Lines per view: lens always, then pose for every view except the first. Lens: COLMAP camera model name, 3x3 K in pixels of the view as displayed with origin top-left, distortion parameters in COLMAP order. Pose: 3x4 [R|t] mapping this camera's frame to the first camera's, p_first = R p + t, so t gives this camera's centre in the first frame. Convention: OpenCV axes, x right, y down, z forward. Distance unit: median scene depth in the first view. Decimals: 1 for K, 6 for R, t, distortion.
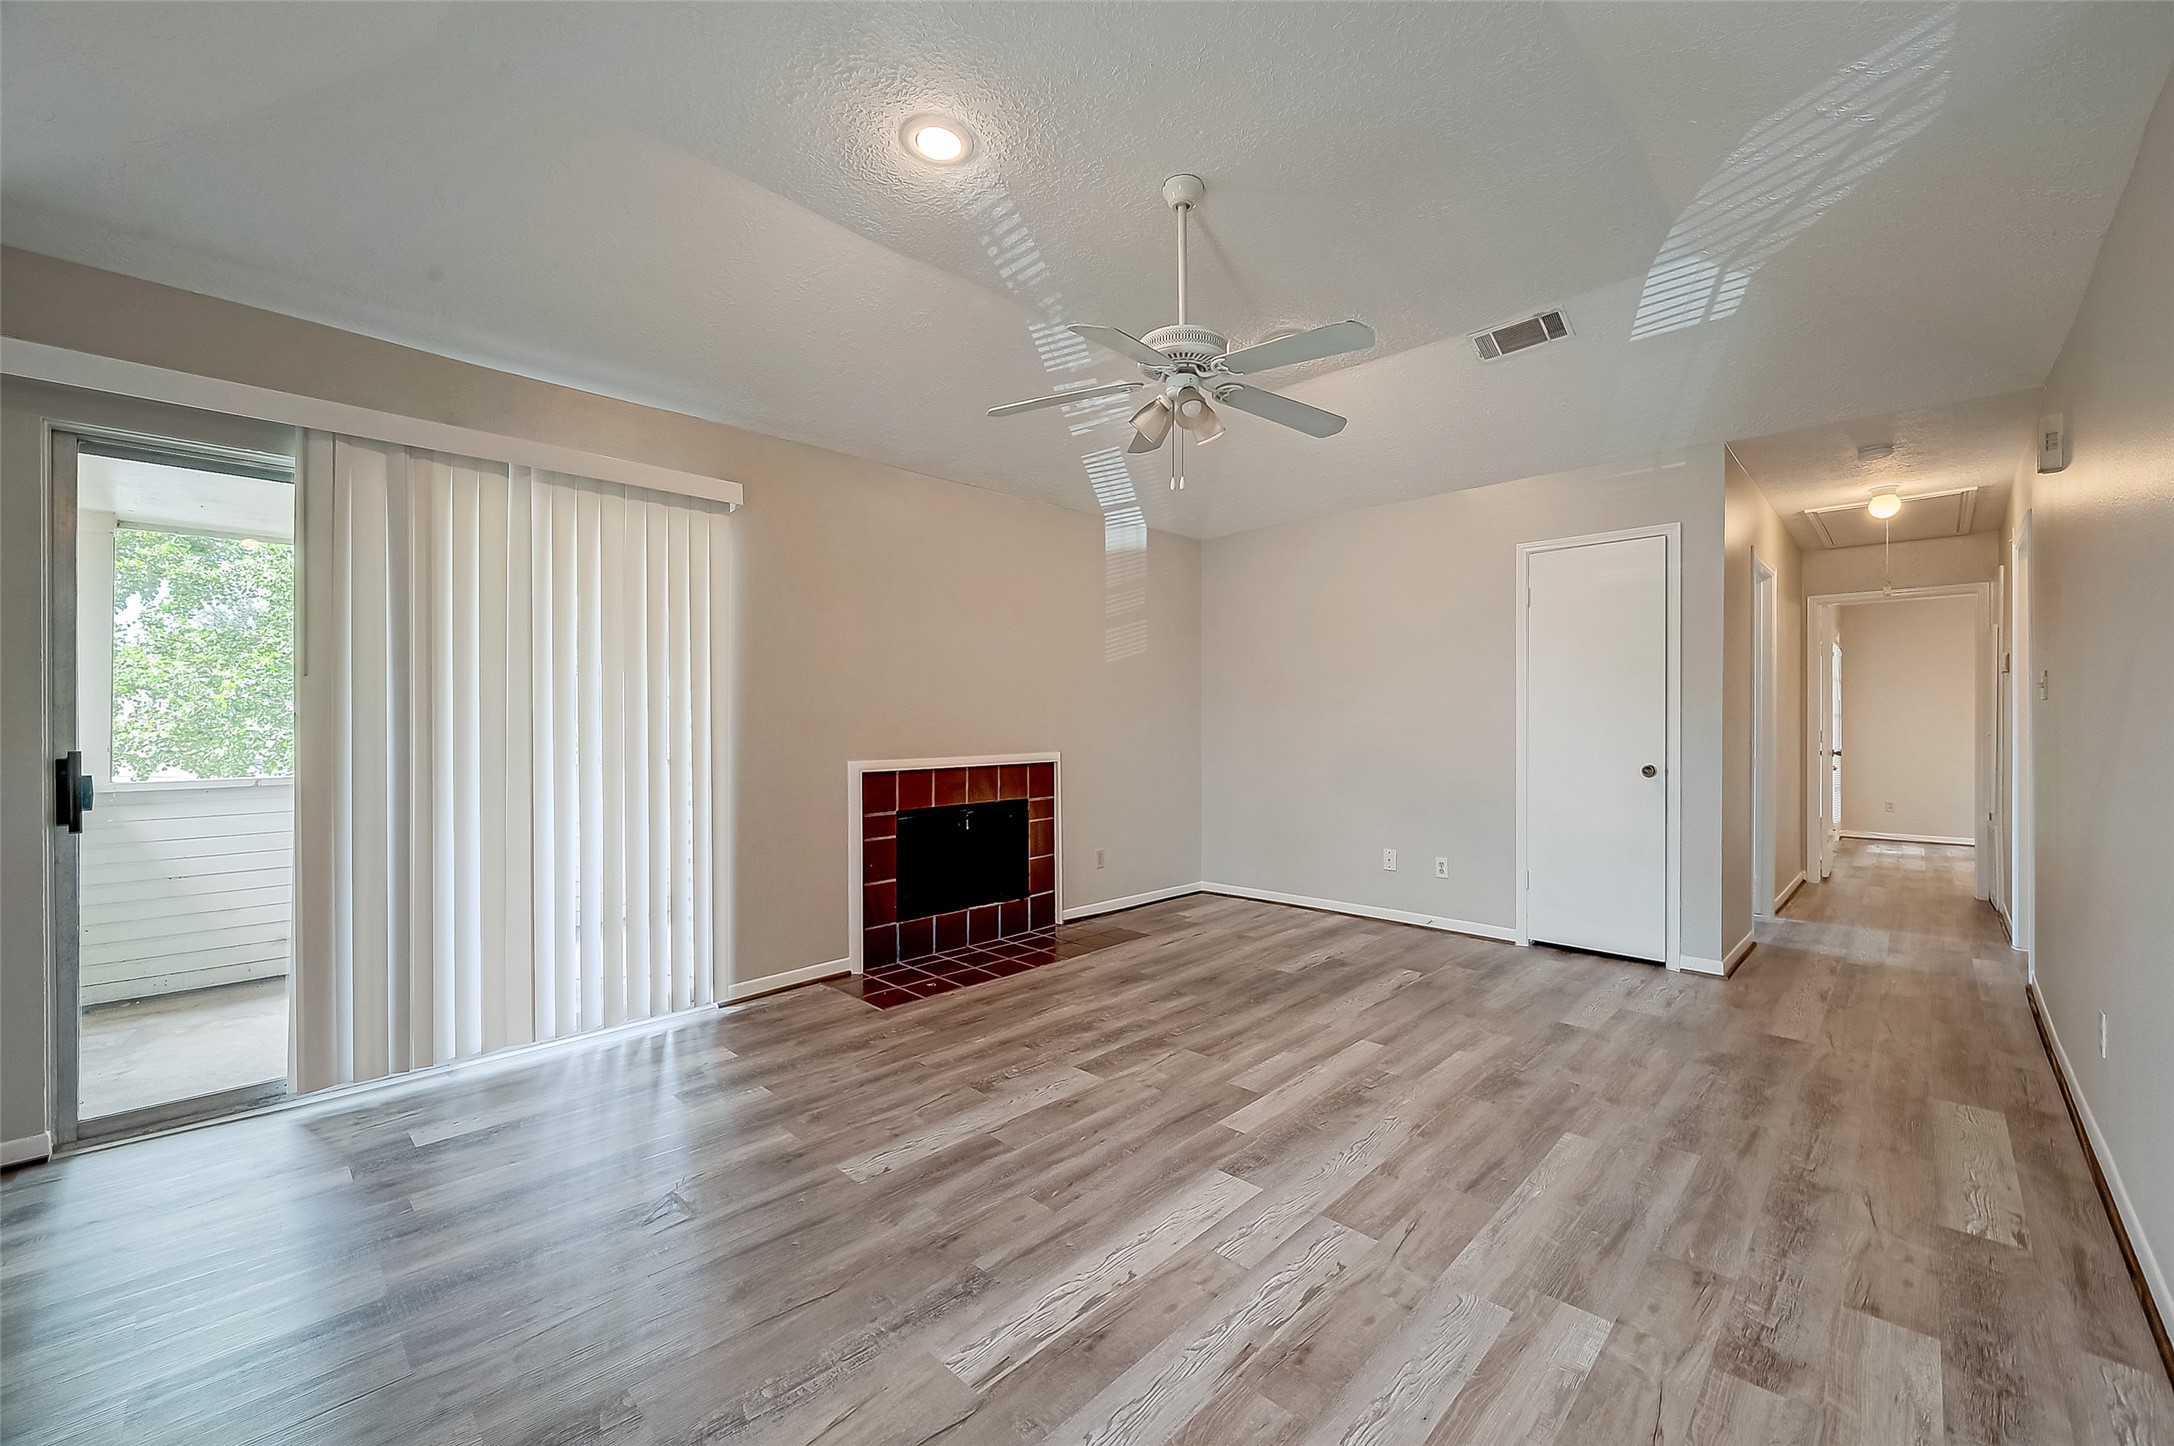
lens RADIAL K [[860.0, 0, 1087.2], [0, 860.0, 723.8], [0, 0, 1]] dist [-0.002080, 0.001034]
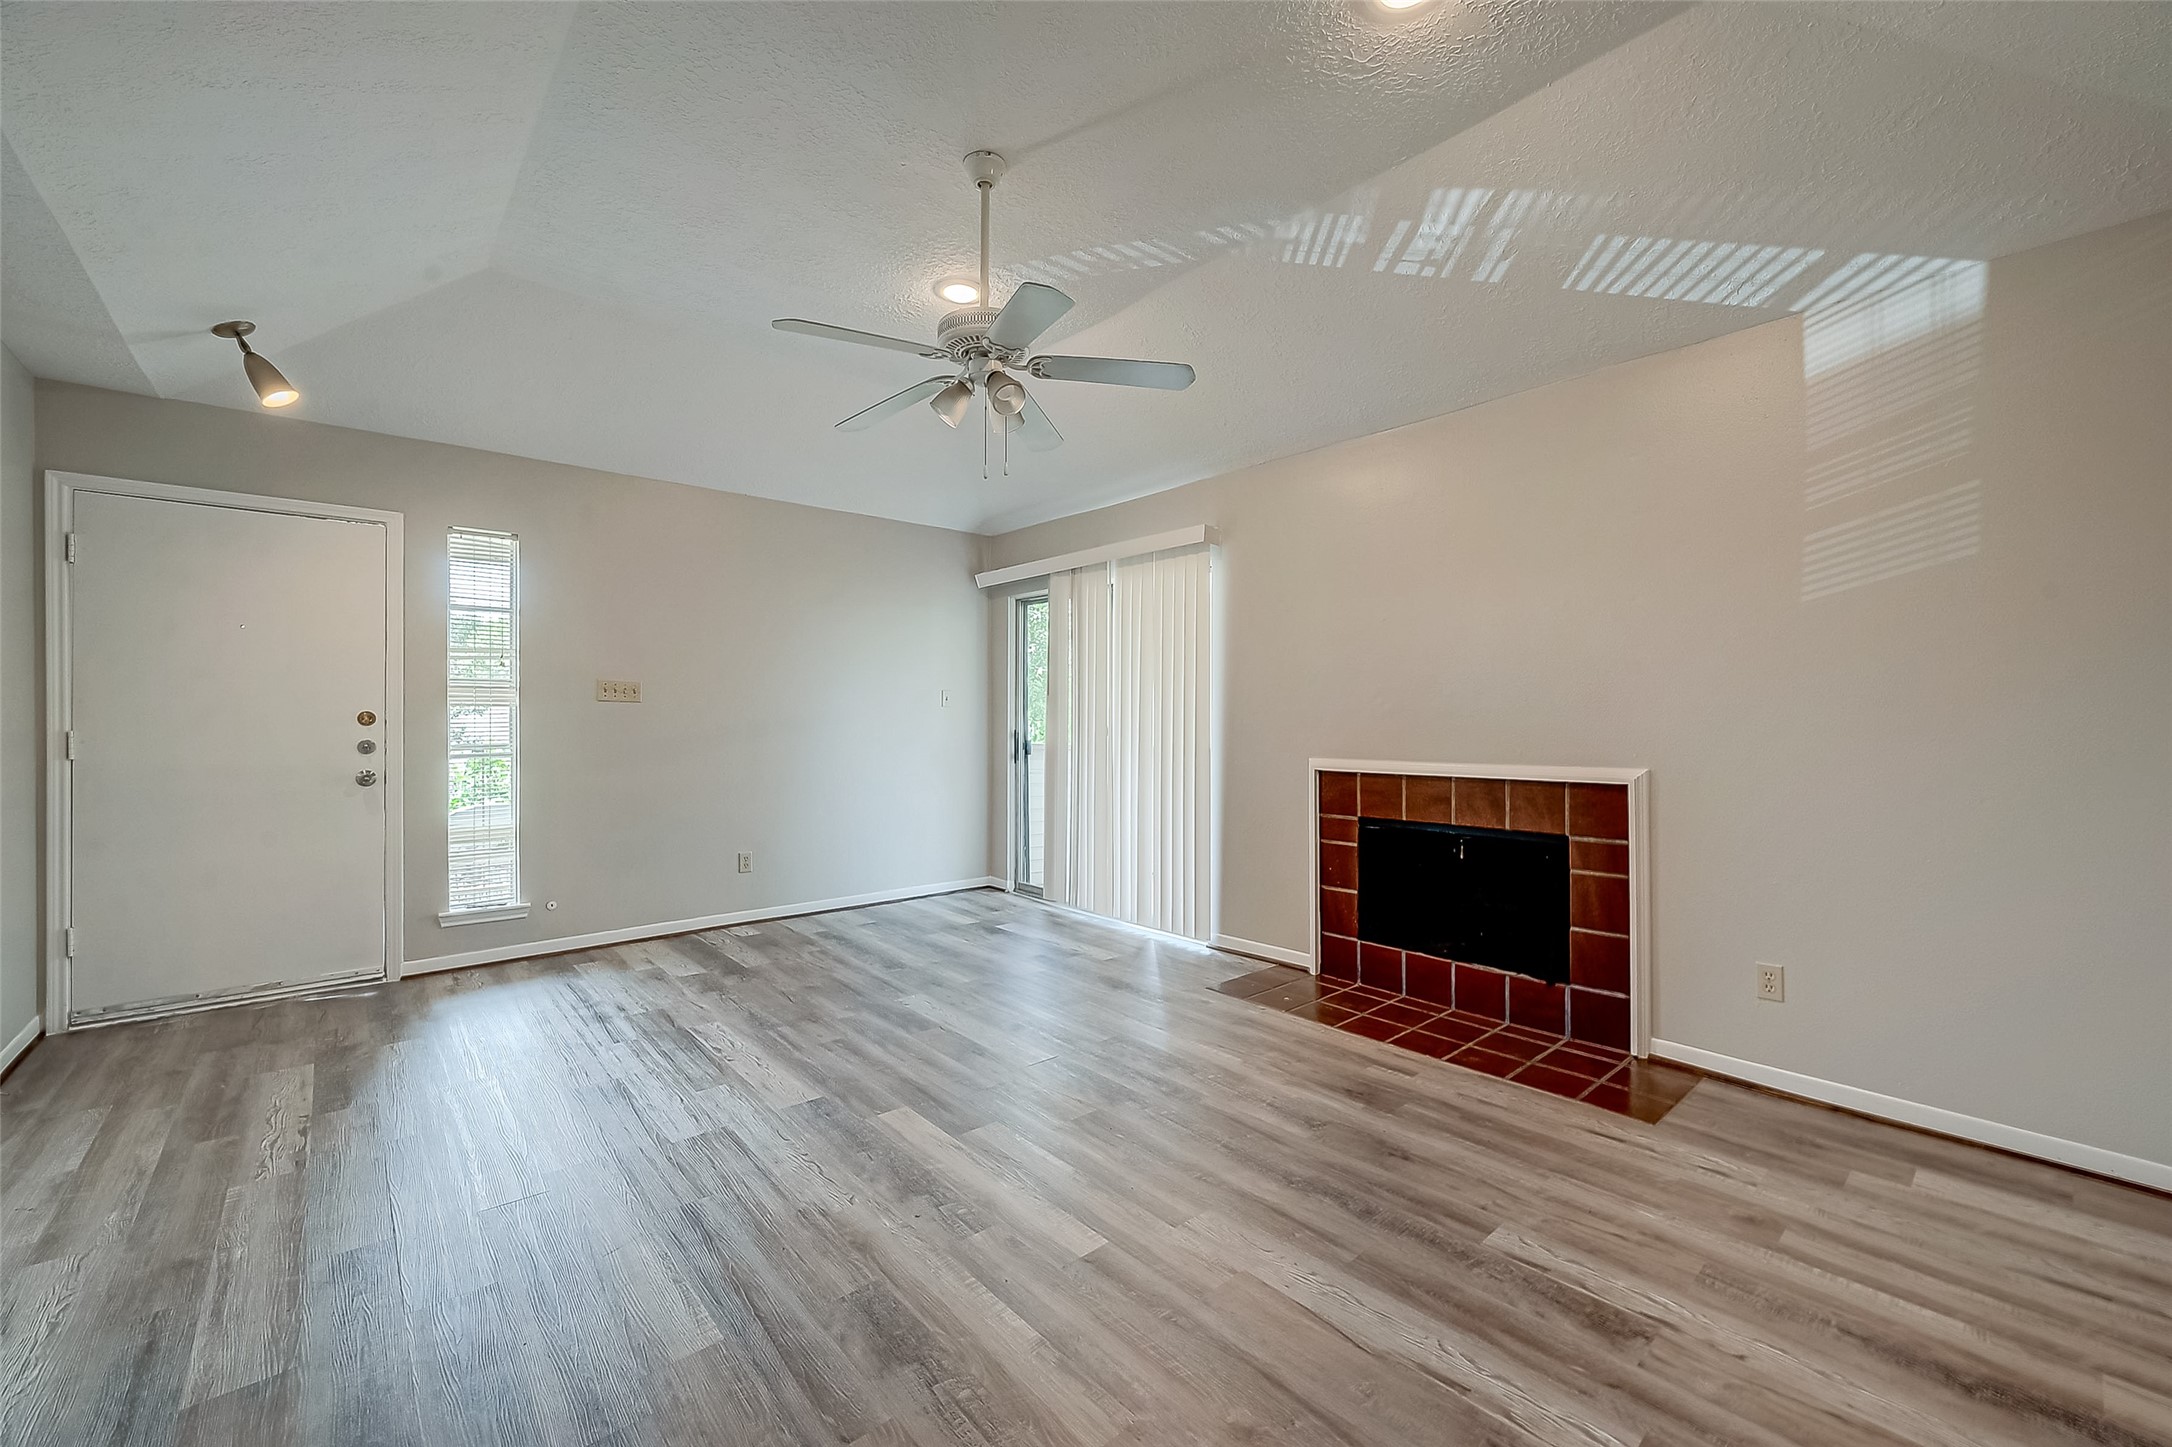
lens RADIAL K [[859.7, 0, 1085.4], [0, 859.7, 722.6], [0, 0, 1]] dist [-0.002277, 0.001123]
pose [[-0.076131, 0.006985, -0.997073, 0.942832], [-0.002927, 0.999970, 0.007229, -0.004984], [0.997094, 0.003469, -0.076108, 1.046750]]
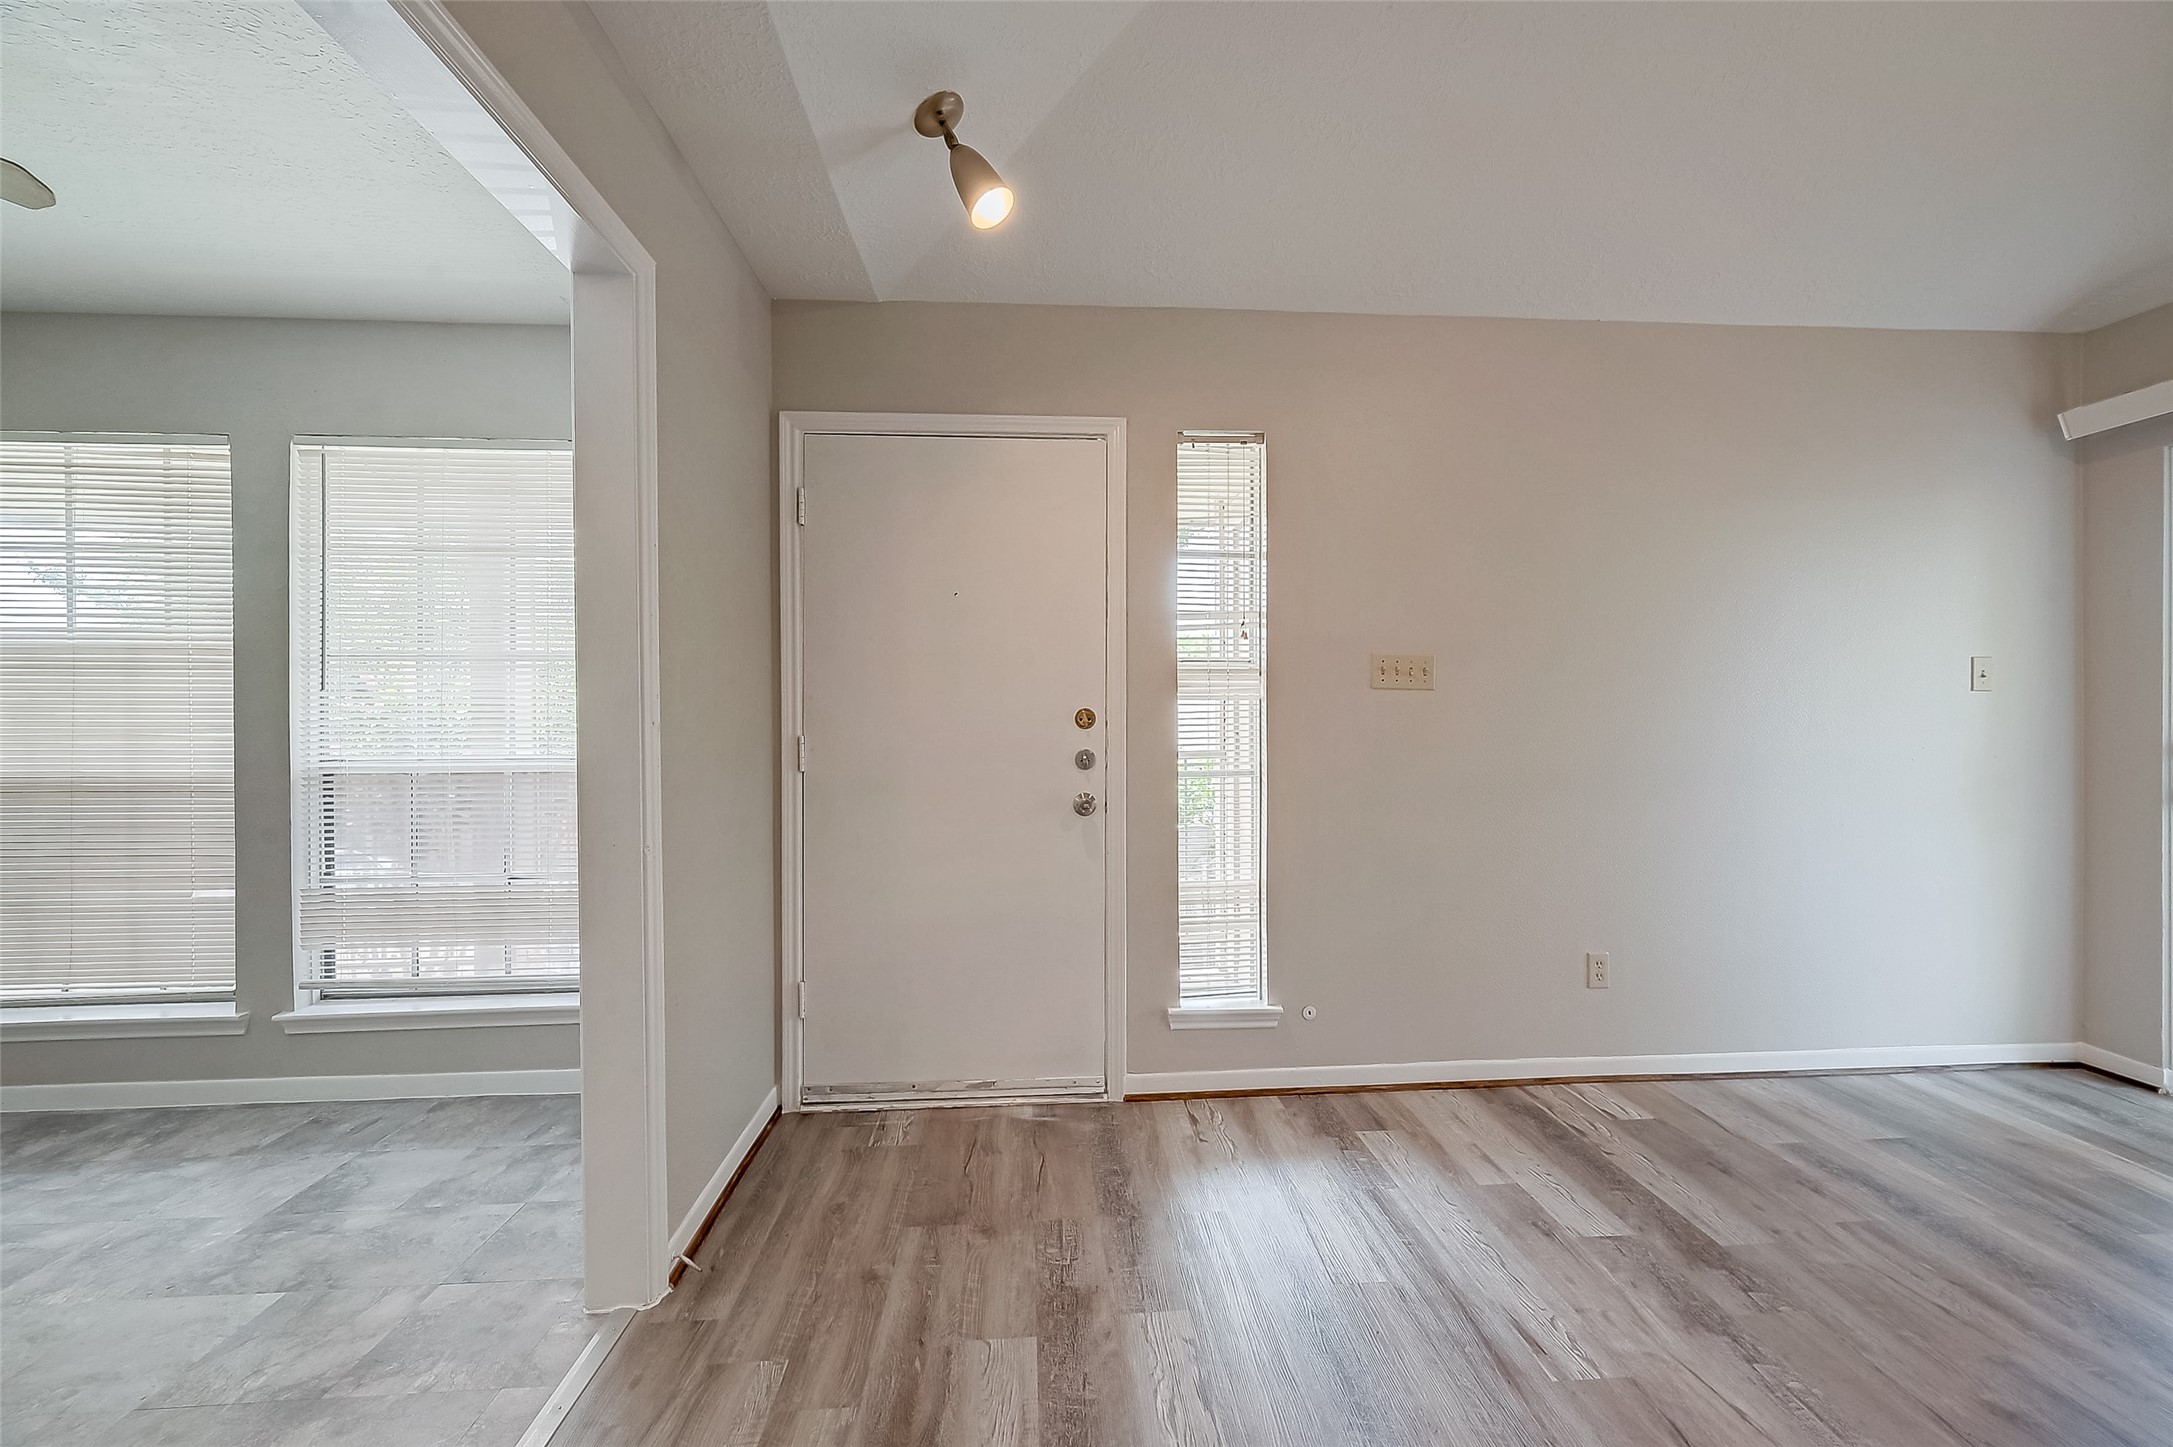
lens RADIAL K [[860.1, 0, 1085.9], [0, 860.1, 720.6], [0, 0, 1]] dist [-0.002277, 0.001123]
pose [[-0.665071, 0.005679, -0.746759, 0.443925], [0.004044, 0.999984, 0.004003, -0.000532], [0.746769, -0.000357, -0.665083, 0.507614]]
